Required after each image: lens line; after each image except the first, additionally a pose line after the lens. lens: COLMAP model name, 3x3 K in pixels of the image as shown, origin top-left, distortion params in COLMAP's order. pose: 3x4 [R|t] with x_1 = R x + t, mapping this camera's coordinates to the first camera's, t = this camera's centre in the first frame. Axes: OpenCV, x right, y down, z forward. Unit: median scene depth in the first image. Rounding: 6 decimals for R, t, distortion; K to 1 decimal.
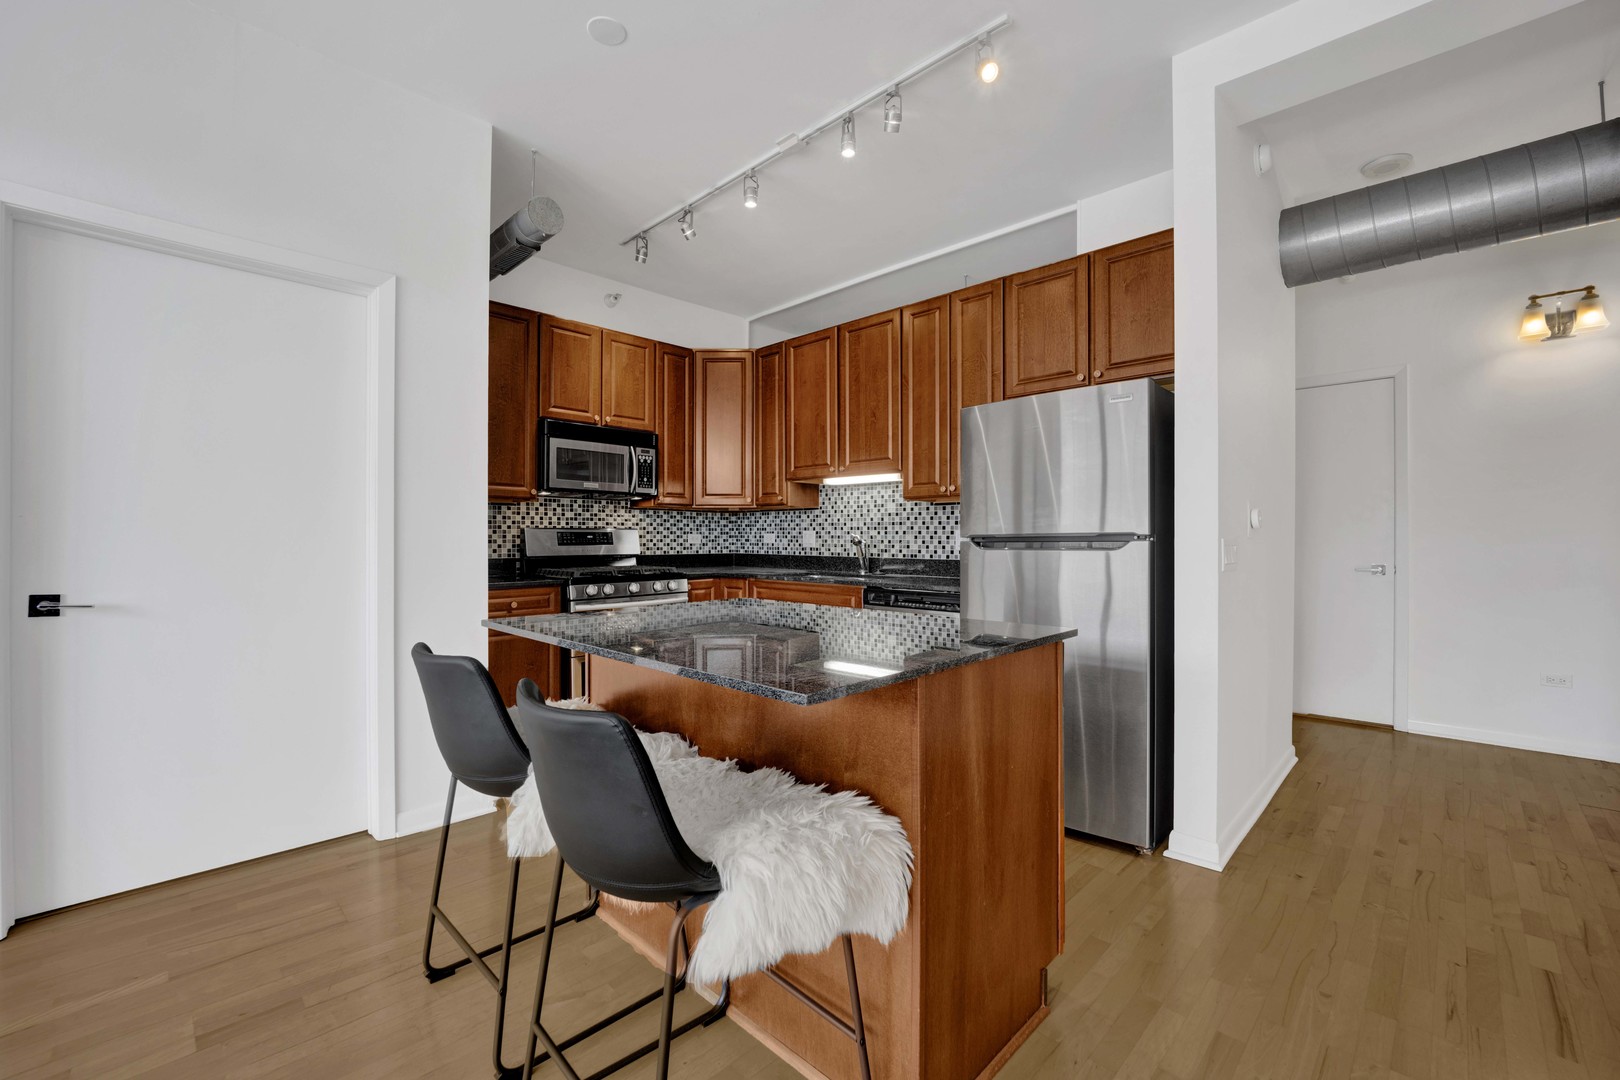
lens RADIAL K [[643.2, 0, 871.2], [0, 643.2, 540.2], [0, 0, 1]] dist [-0.017918, 0.000243]
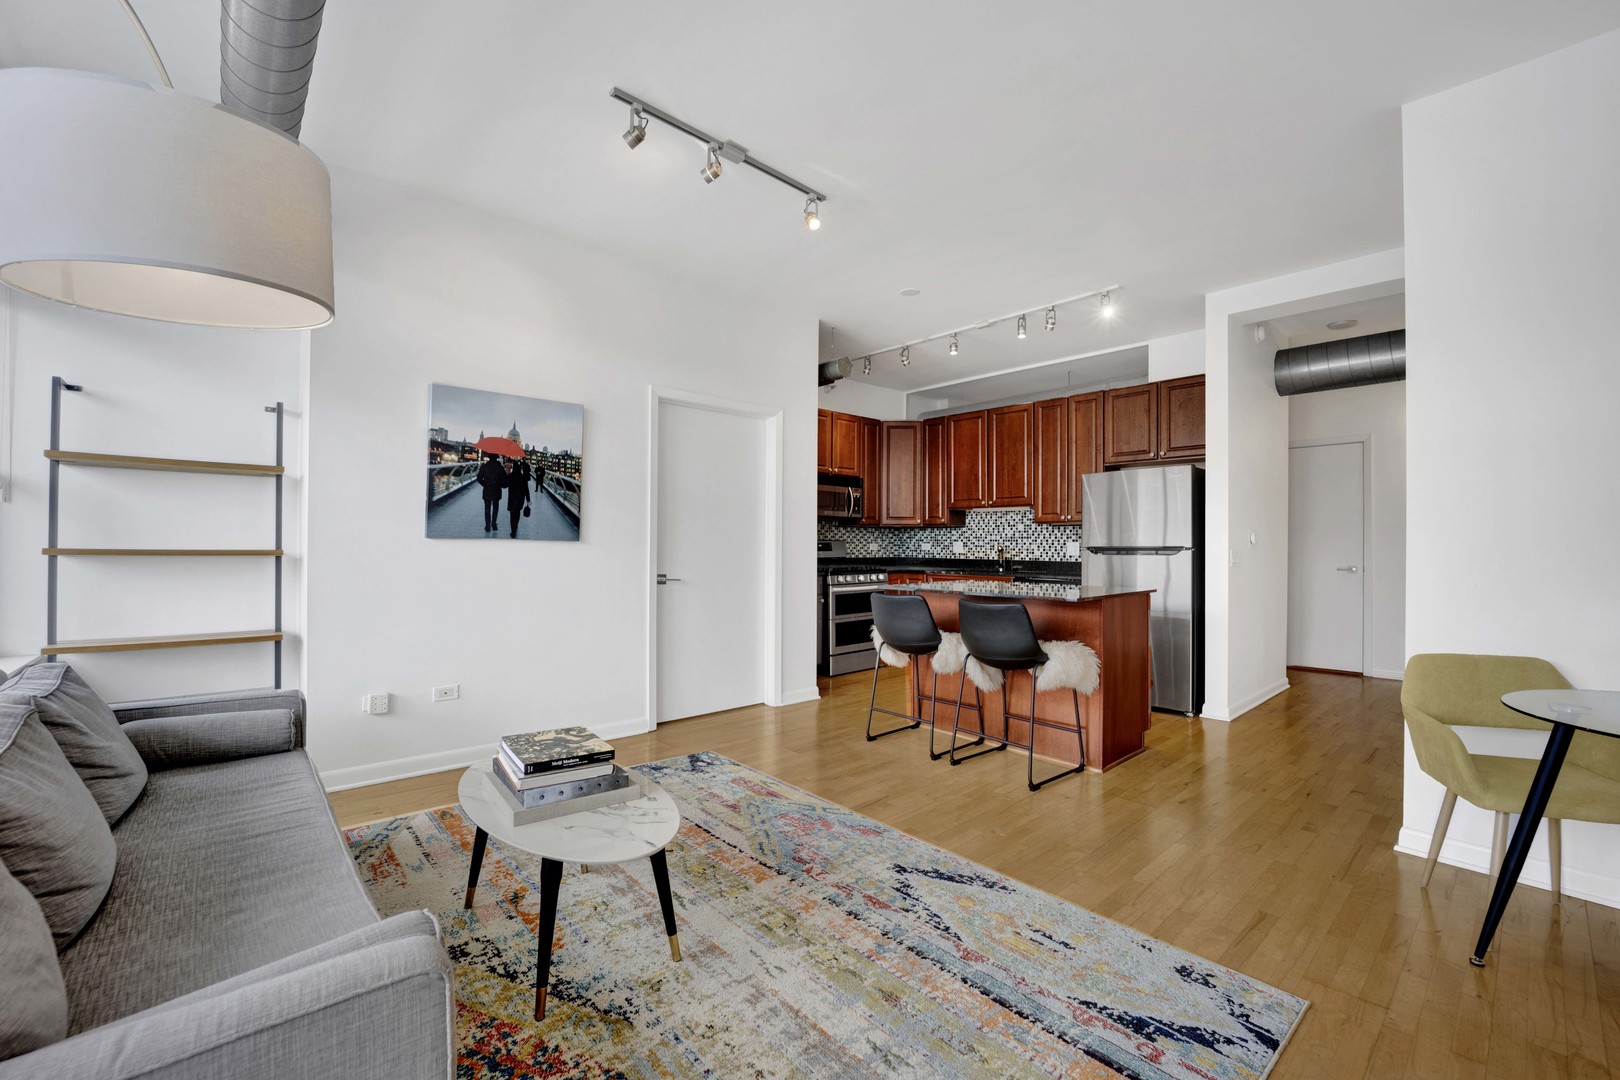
lens RADIAL K [[678.7, 0, 849.2], [0, 678.7, 541.3], [0, 0, 1]] dist [-0.018886, -0.000229]
pose [[0.996890, 0.003602, -0.078721, -0.255647], [-0.003965, 0.999982, -0.004457, -0.009037], [0.078704, 0.004756, 0.996887, -0.654880]]
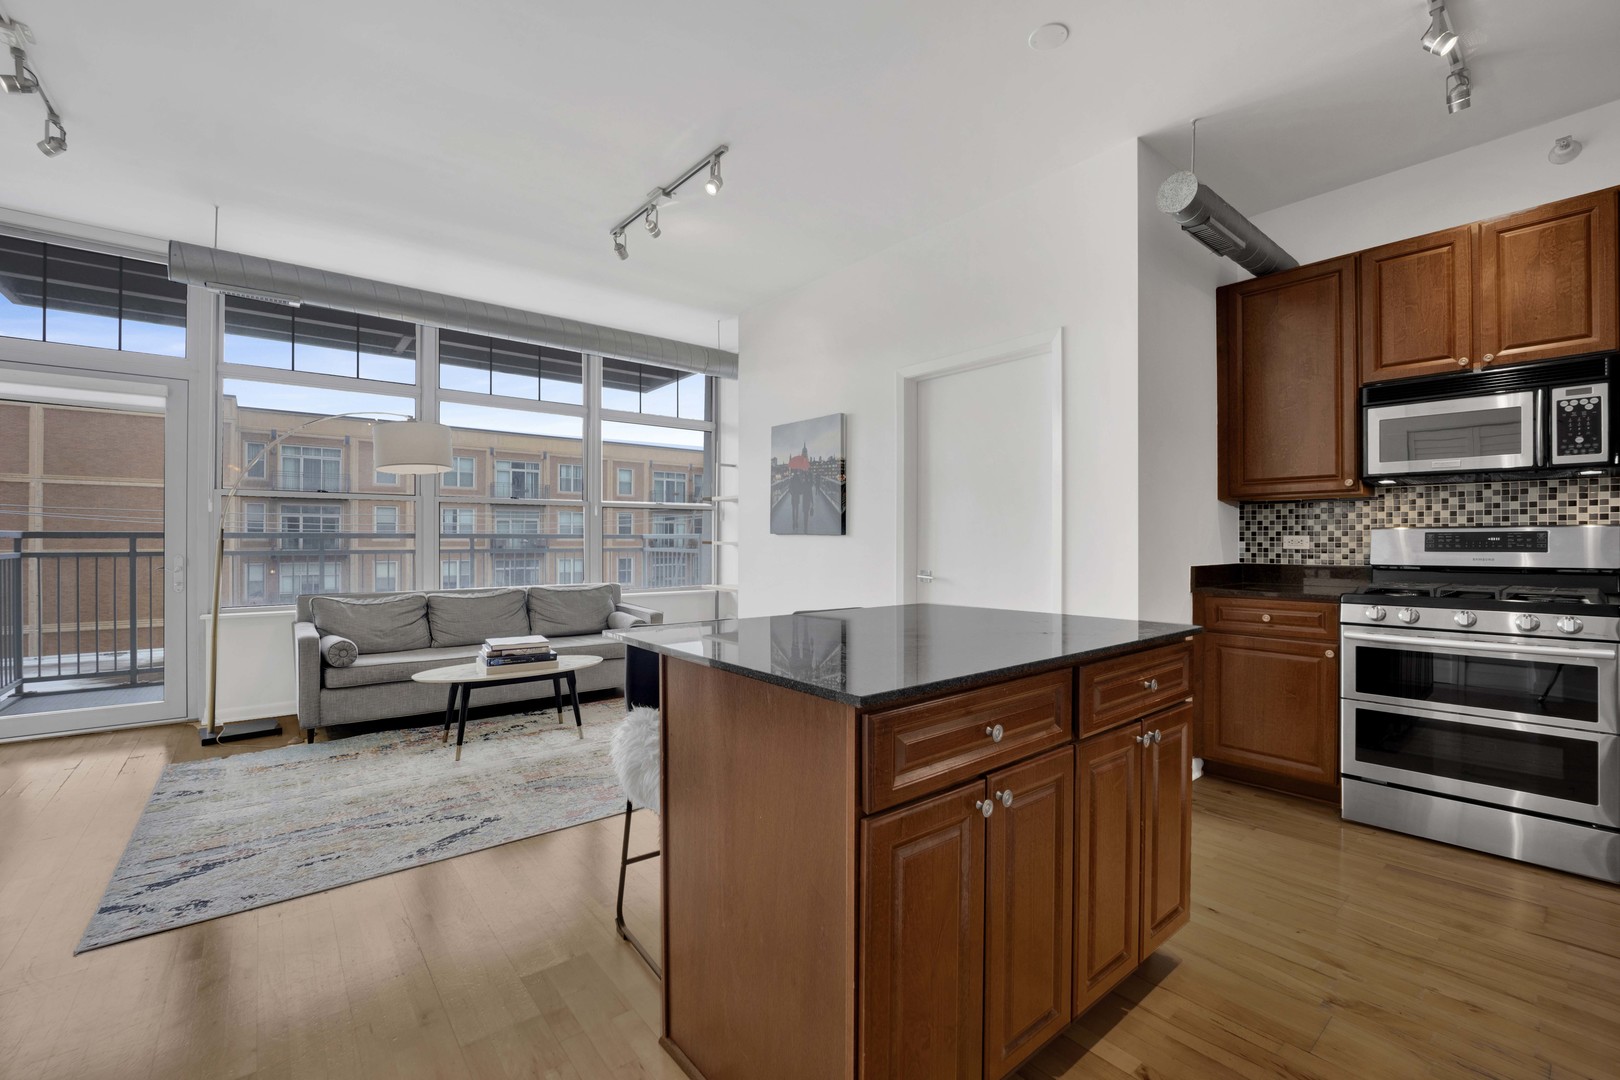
lens RADIAL K [[703.9, 0, 780.0], [0, 703.9, 538.4], [0, 0, 1]] dist [-0.022081, -0.000364]
pose [[-0.208906, -0.004050, -0.977927, 0.399115], [-0.001270, 0.999992, -0.003870, -0.002229], [0.977935, 0.000434, -0.208909, 0.422284]]
